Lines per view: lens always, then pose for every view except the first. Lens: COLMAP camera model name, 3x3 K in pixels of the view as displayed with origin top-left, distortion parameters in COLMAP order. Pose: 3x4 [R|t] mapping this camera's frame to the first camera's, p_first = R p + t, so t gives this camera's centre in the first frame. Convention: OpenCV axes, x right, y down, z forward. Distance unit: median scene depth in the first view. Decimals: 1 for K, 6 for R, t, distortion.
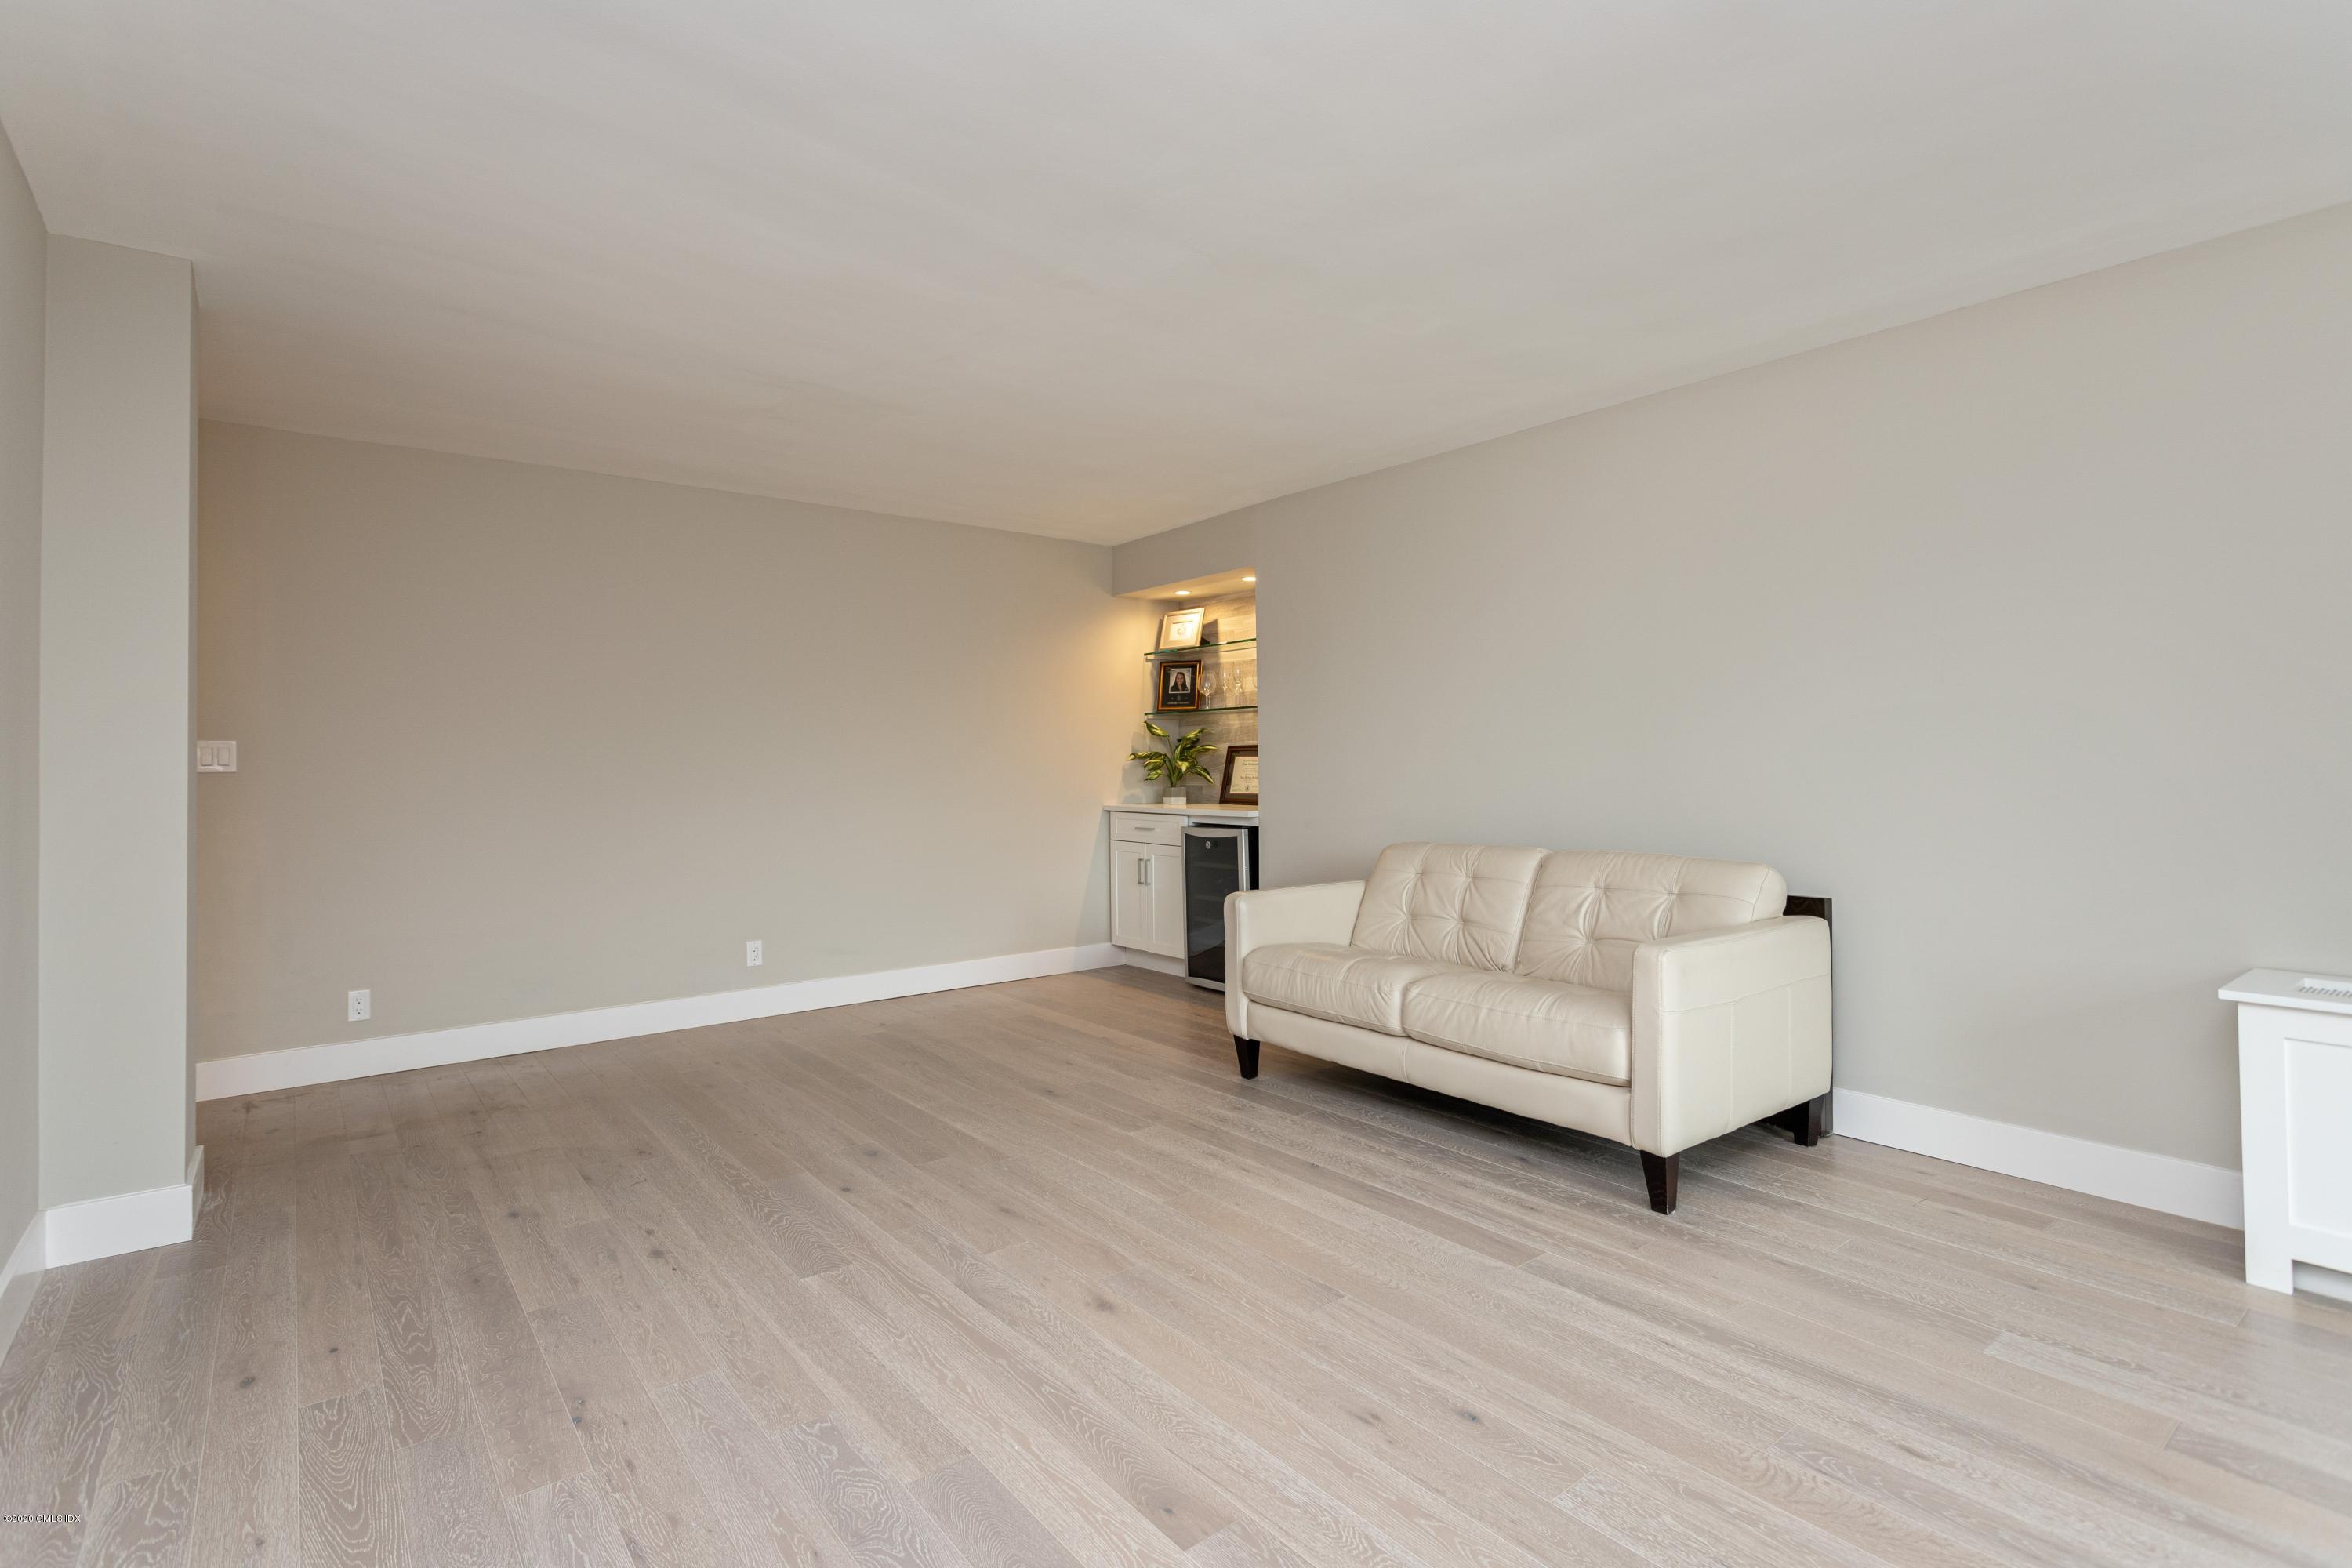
lens RADIAL K [[1137.6, 0, 1162.5], [0, 1137.6, 750.2], [0, 0, 1]] dist [0.002177, 0.001901]
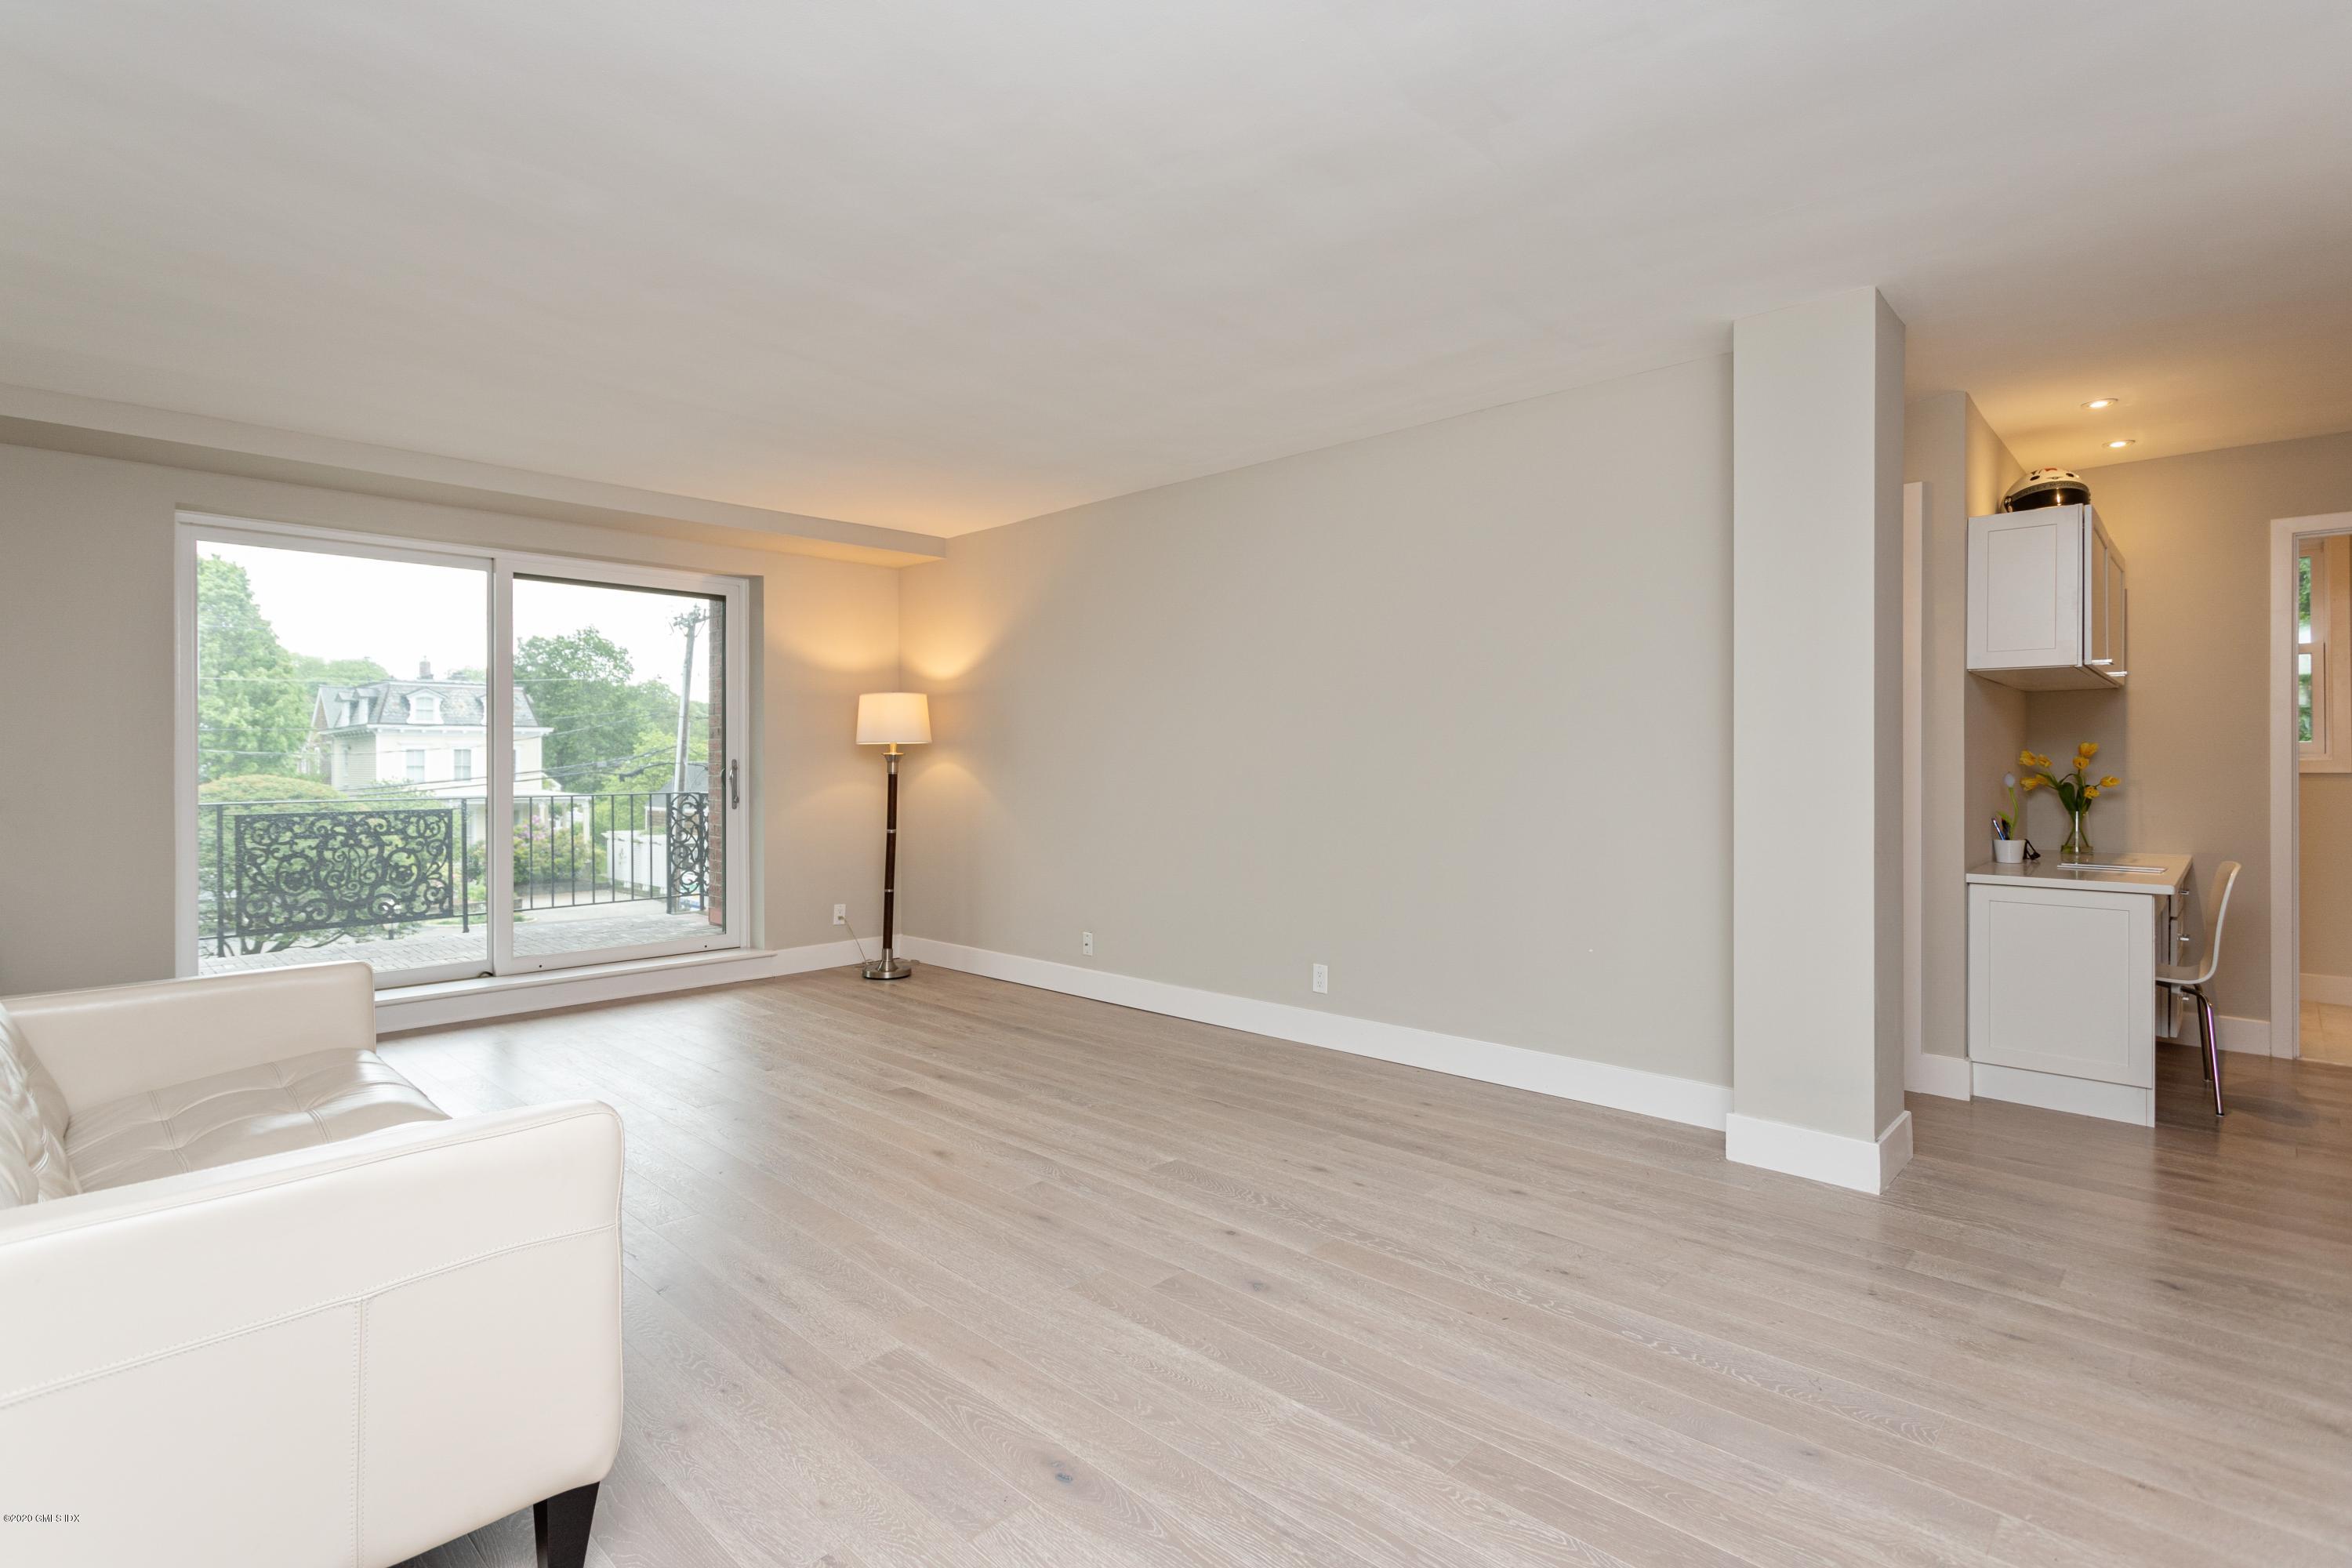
lens RADIAL K [[1125.2, 0, 1162.3], [0, 1125.2, 770.3], [0, 0, 1]] dist [0.000209, 0.000227]
pose [[-0.989046, 0.012780, -0.147051, -0.094571], [0.013105, 0.999913, -0.001240, 0.018160], [0.147023, -0.003154, -0.989128, 1.822272]]
